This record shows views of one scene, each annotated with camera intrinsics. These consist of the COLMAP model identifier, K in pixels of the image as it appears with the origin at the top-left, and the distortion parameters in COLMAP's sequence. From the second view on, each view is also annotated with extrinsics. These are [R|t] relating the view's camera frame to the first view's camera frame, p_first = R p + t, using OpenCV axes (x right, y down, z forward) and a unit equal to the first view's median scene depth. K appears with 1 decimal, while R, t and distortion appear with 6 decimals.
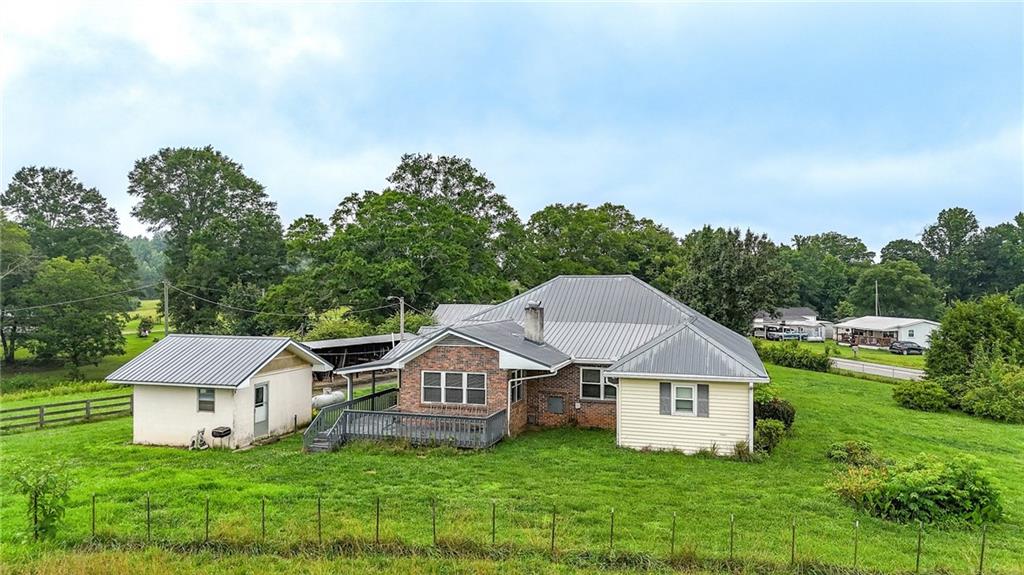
lens RADIAL K [[757.3, 0, 507.9], [0, 757.3, 285.3], [0, 0, 1]] dist [0.099243, -0.114176]
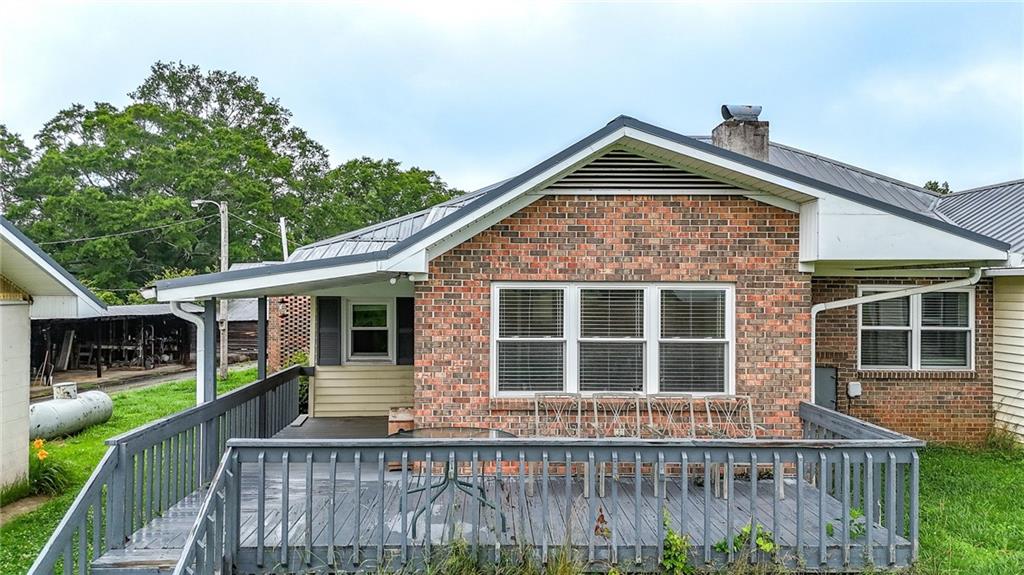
lens RADIAL K [[757.3, 0, 507.9], [0, 757.3, 285.3], [0, 0, 1]] dist [0.099243, -0.114176]
pose [[0.945093, 0.001043, 0.326801, -0.081265], [0.000475, 0.999989, -0.004565, 0.046111], [-0.326802, 0.004470, 0.945082, 0.295047]]
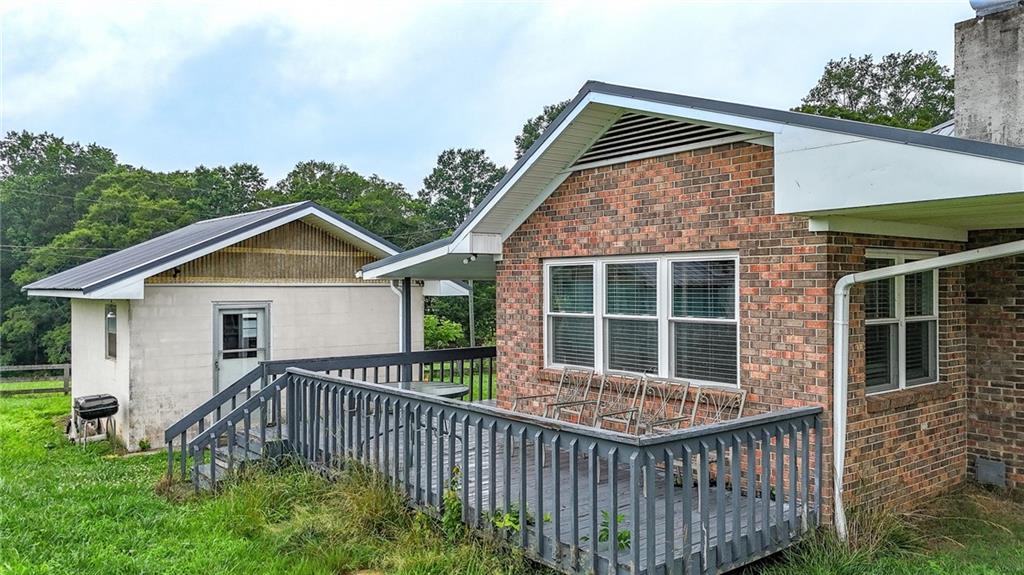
lens RADIAL K [[757.3, 0, 507.9], [0, 757.3, 285.3], [0, 0, 1]] dist [0.099243, -0.114176]
pose [[0.831285, -0.007816, -0.555791, 0.017323], [0.006731, 0.999969, -0.003994, 0.049704], [0.555805, -0.000421, 0.831312, 0.299298]]
